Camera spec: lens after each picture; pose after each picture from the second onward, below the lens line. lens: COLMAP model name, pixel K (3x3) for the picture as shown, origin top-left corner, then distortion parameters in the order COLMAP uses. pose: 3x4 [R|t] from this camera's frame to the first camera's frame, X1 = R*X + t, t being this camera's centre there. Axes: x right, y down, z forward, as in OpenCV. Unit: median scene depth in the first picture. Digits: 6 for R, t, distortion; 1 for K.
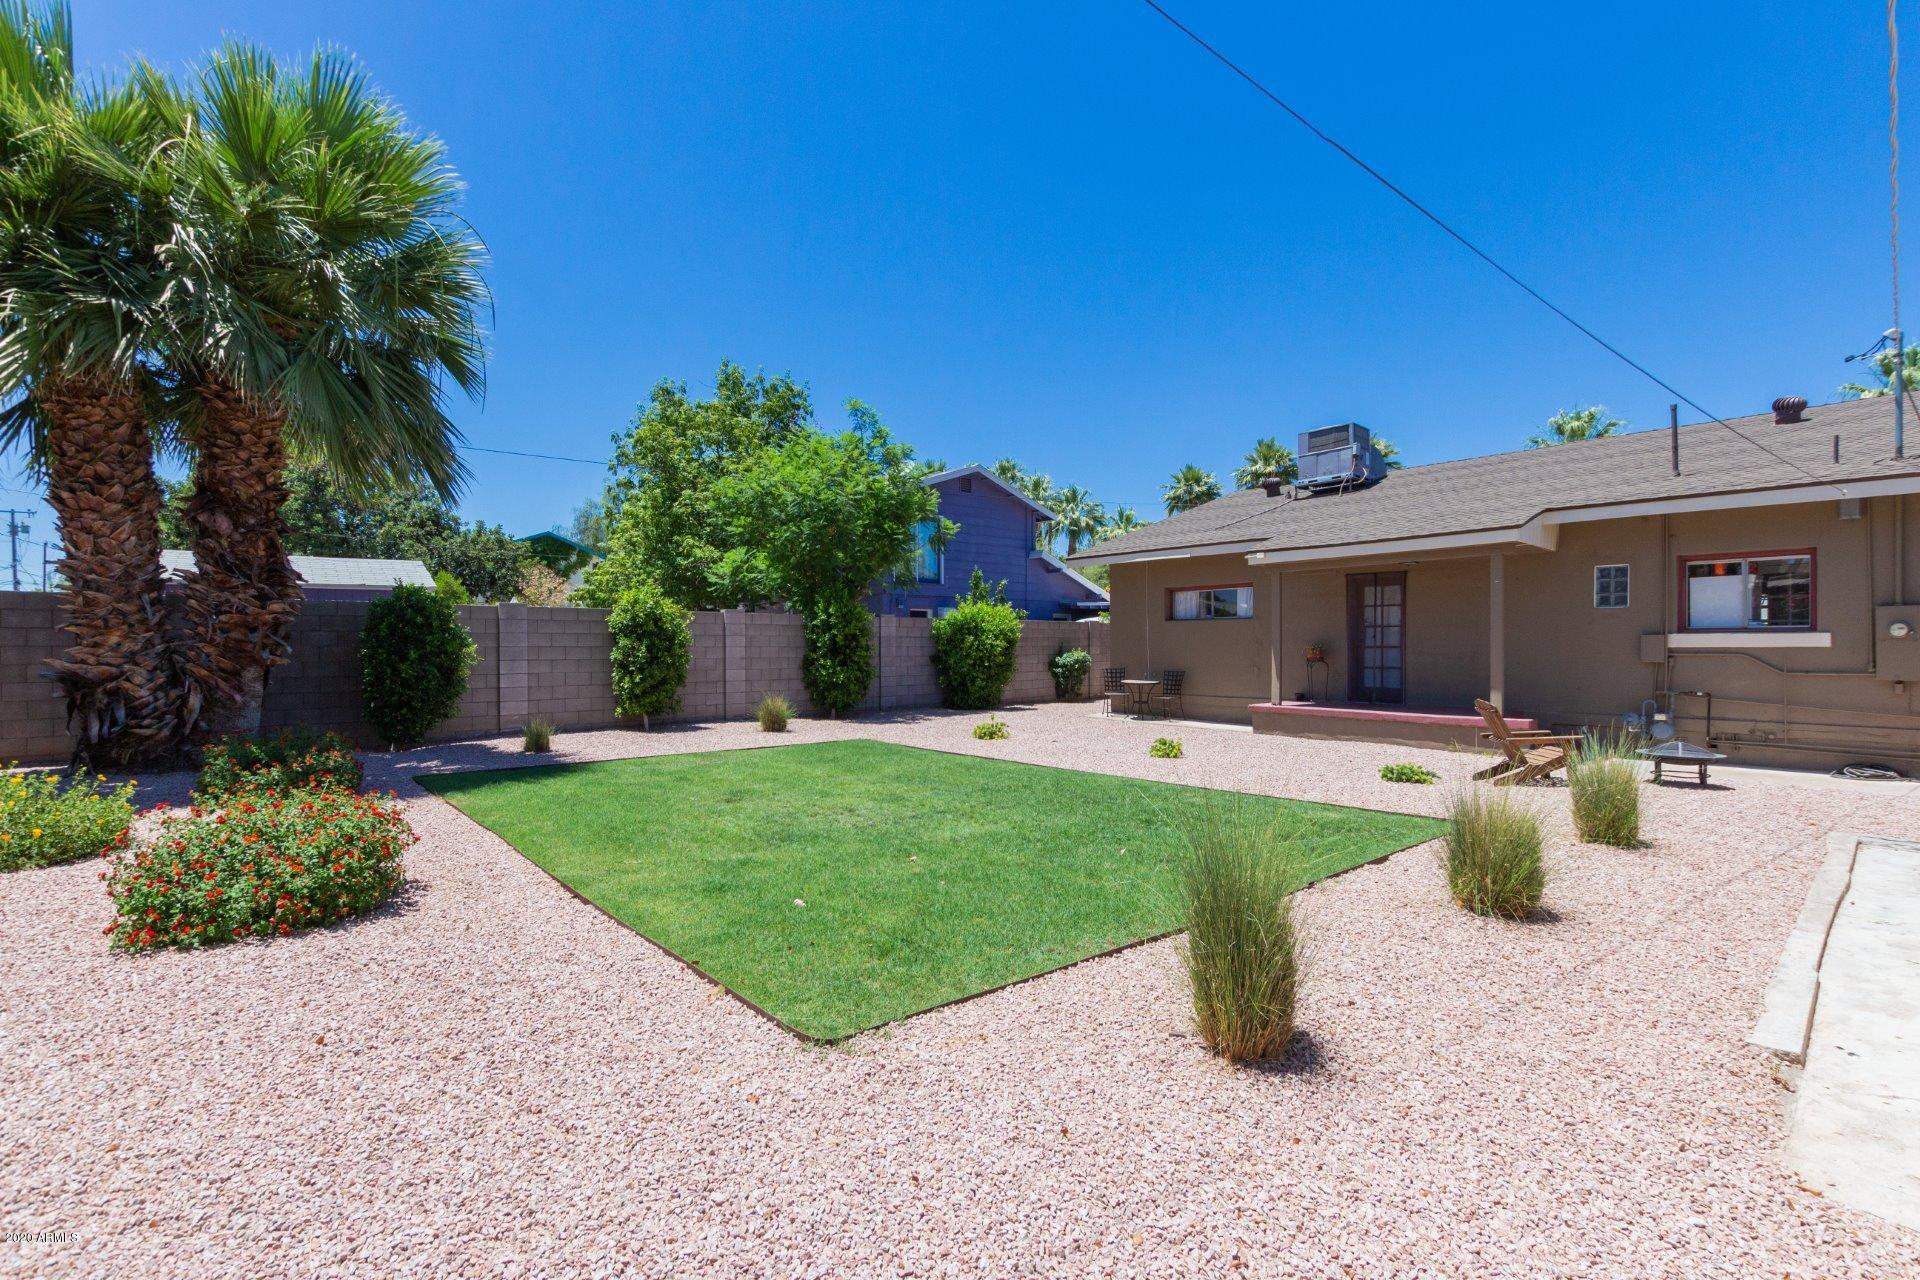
lens RADIAL K [[891.4, 0, 965.3], [0, 891.4, 637.0], [0, 0, 1]] dist [-0.001311, -0.000007]
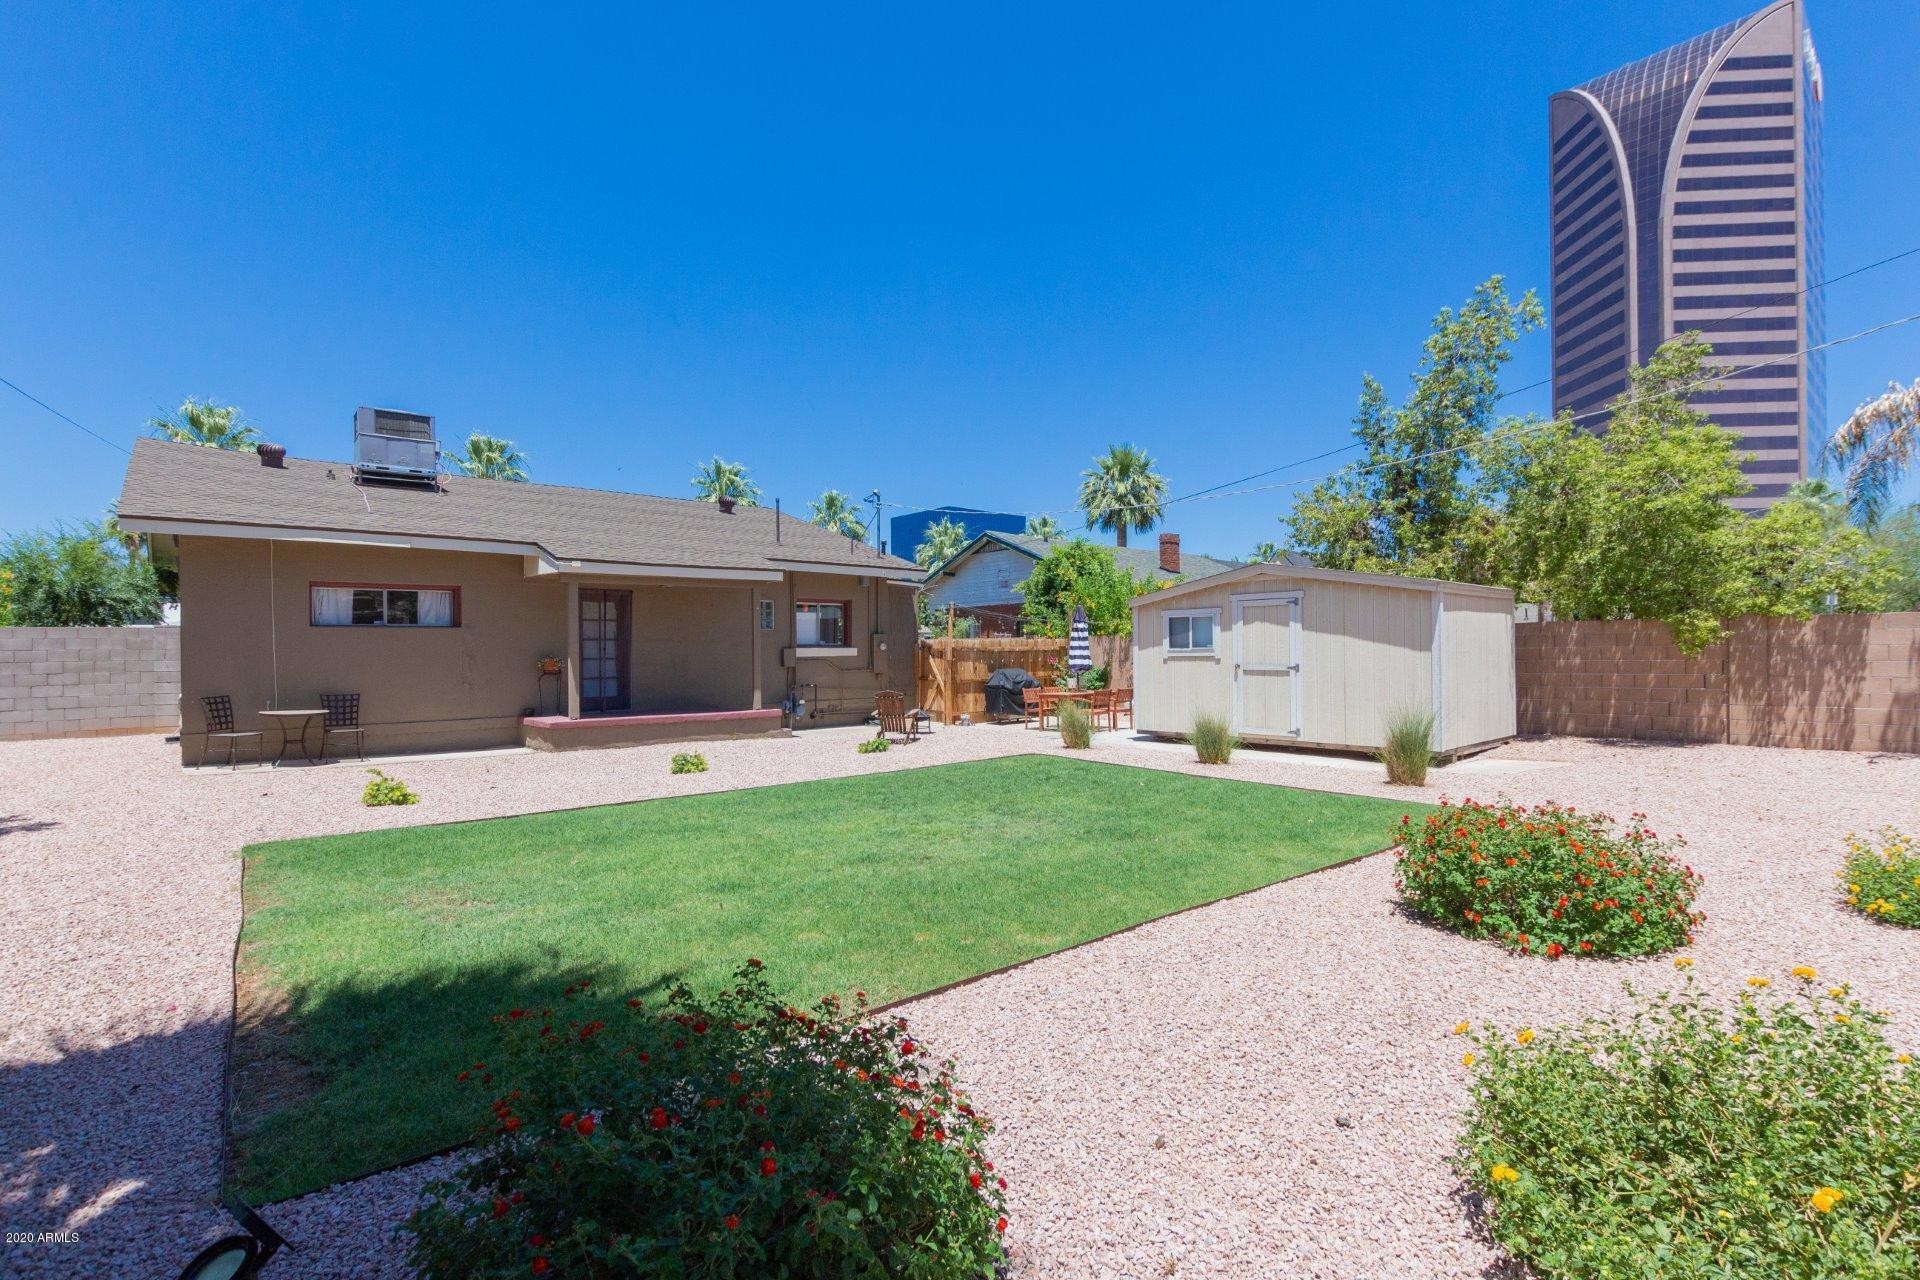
lens RADIAL K [[891.4, 0, 961.8], [0, 891.4, 644.0], [0, 0, 1]] dist [-0.001311, -0.000007]
pose [[-0.000279, 0.009314, 0.999957, -0.676825], [-0.001047, 0.999956, -0.009314, 0.003194], [-0.999999, -0.001050, -0.000269, 0.637437]]
